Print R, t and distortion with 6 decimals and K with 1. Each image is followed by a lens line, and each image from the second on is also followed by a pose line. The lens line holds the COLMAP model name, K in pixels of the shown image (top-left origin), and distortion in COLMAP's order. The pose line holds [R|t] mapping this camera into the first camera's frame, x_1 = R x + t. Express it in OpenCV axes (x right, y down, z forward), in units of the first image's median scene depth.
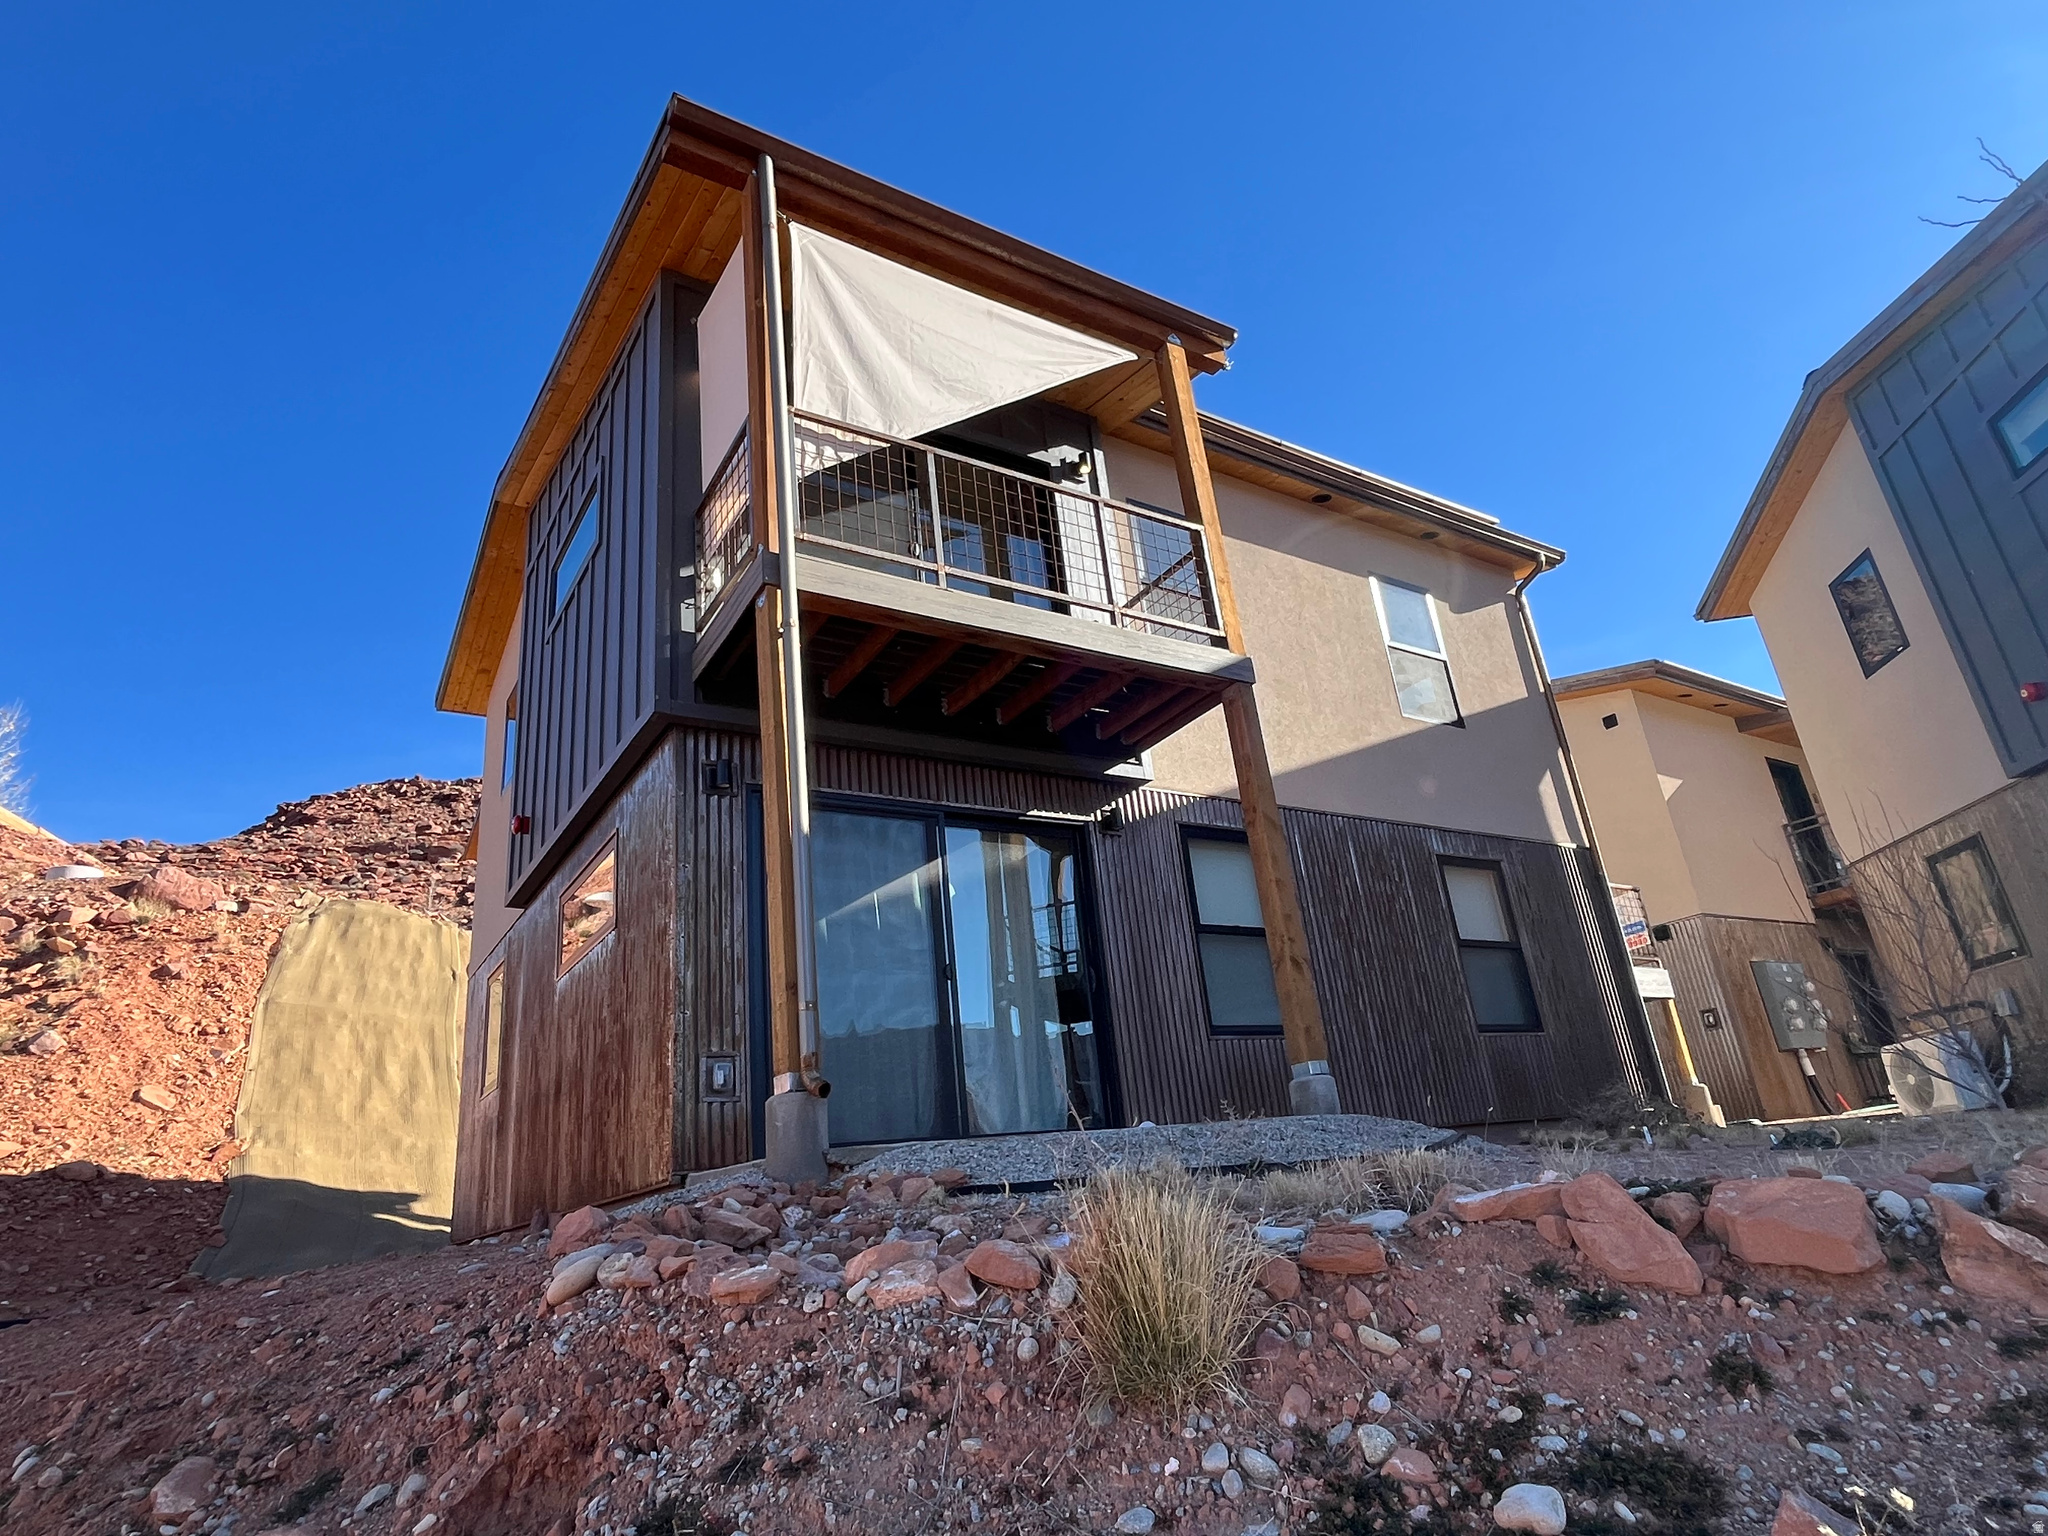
lens RADIAL K [[1169.2, 0, 1024.0], [0, 1169.2, 768.0], [0, 0, 1]] dist [-0.016048, 0.000579]
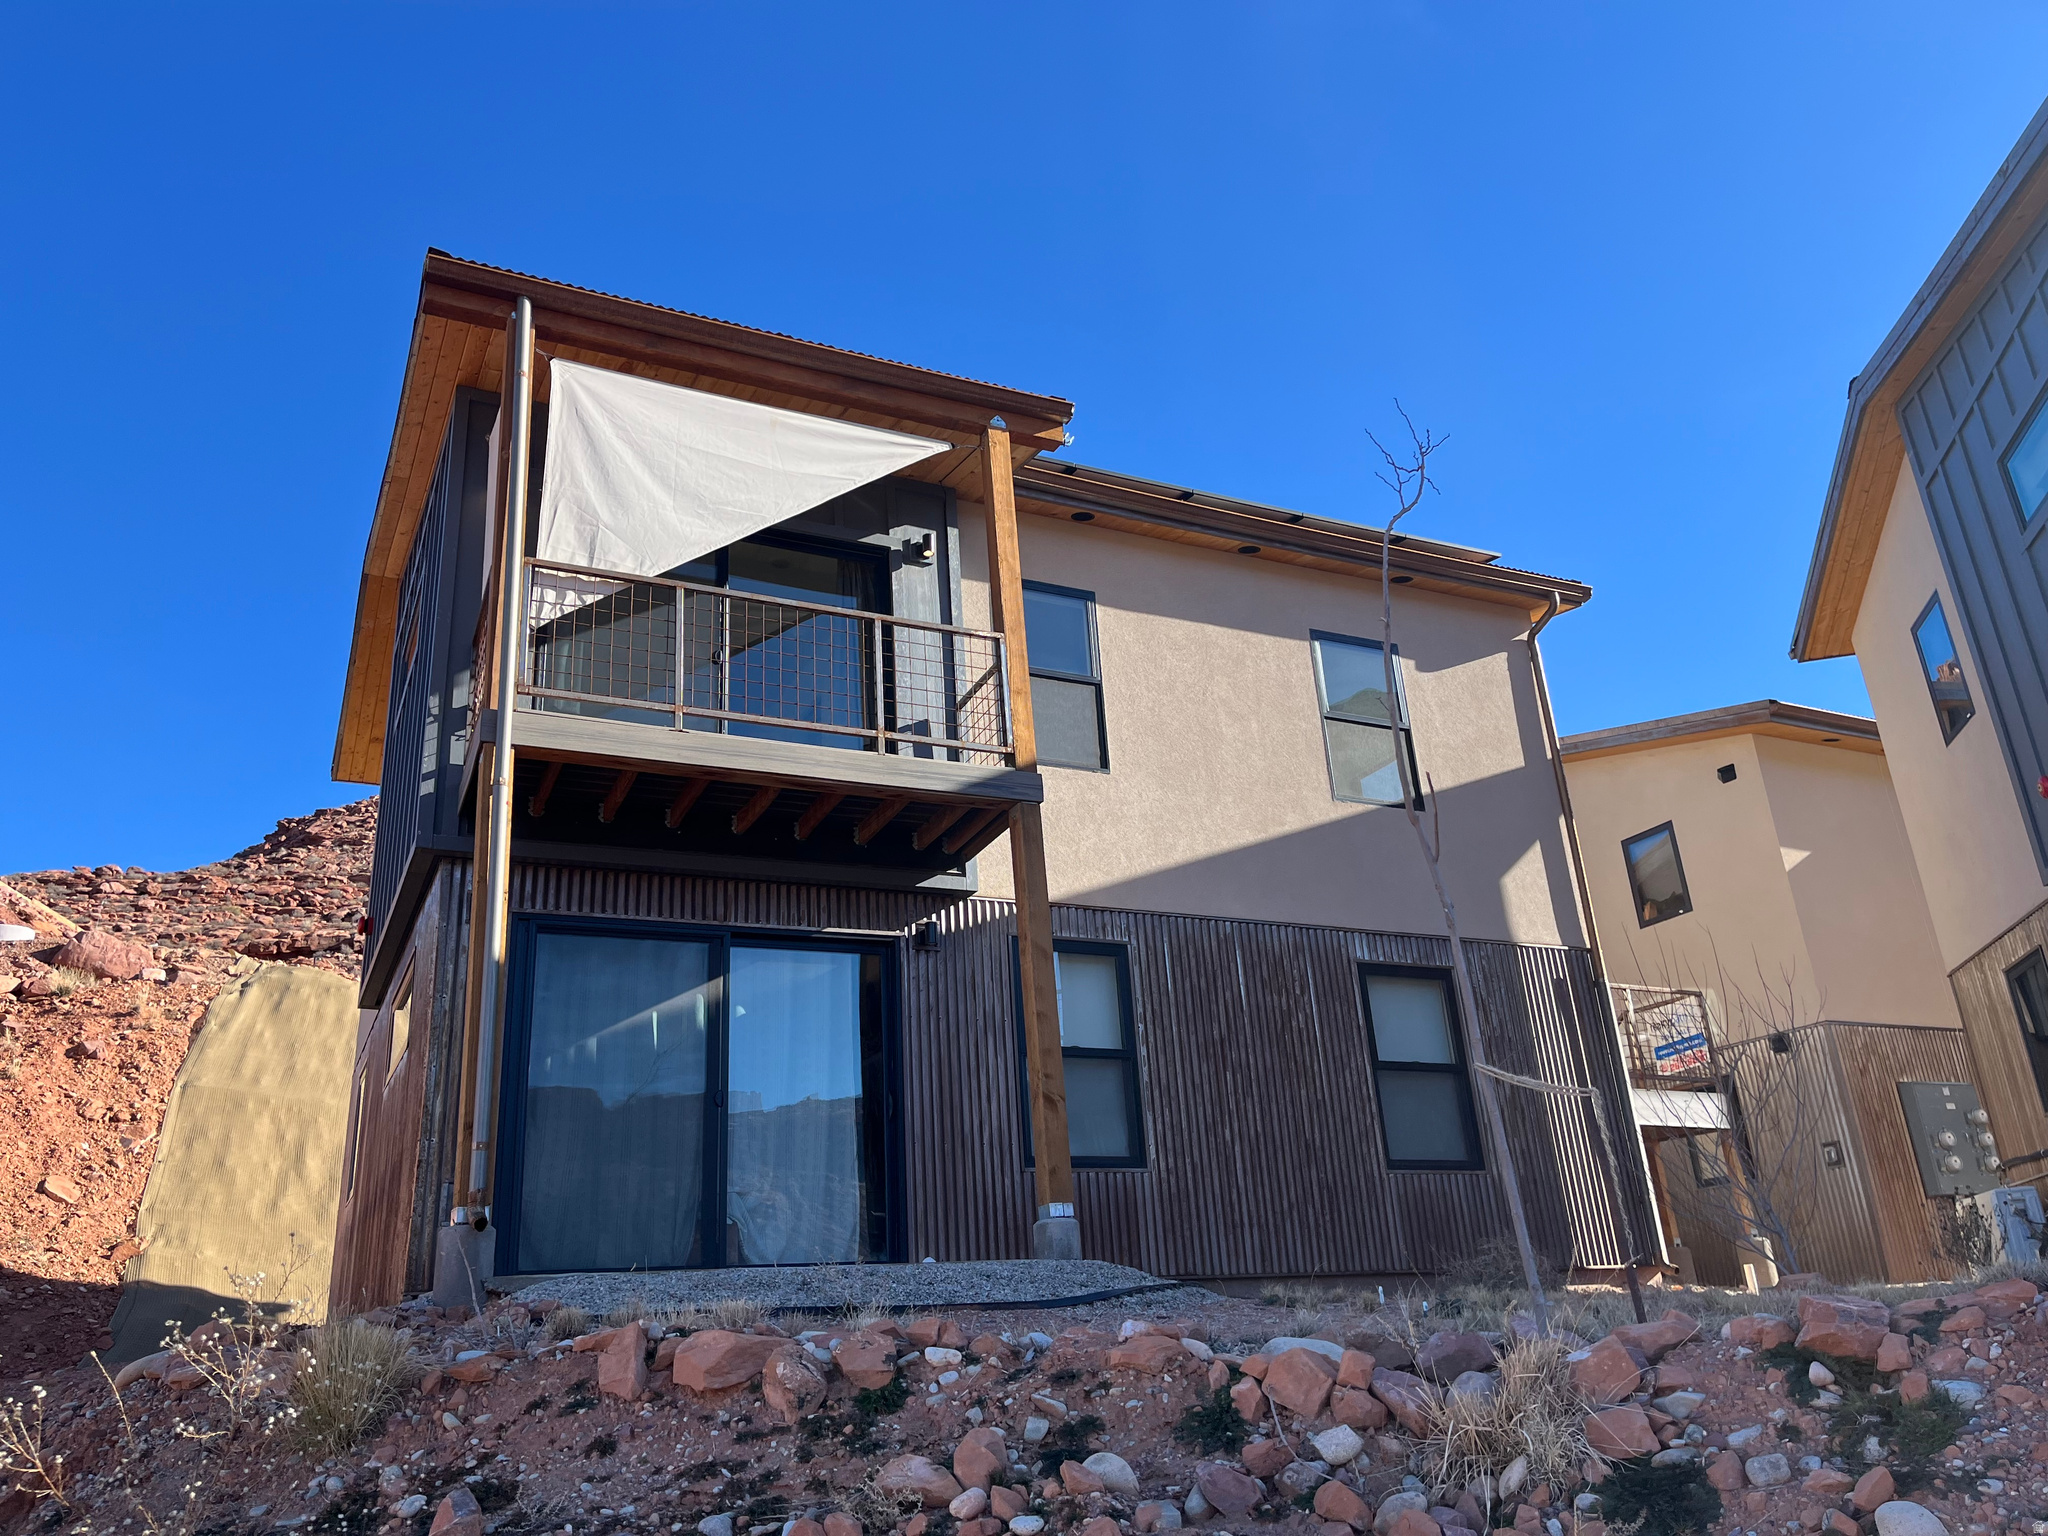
lens RADIAL K [[1545.8, 0, 1010.4], [0, 1545.8, 760.4], [0, 0, 1]] dist [0.061093, -0.100928]
pose [[0.990164, -0.005074, -0.139821, 0.205172], [0.004956, 0.999987, -0.001191, -0.061739], [0.139825, 0.000487, 0.990176, -0.153006]]
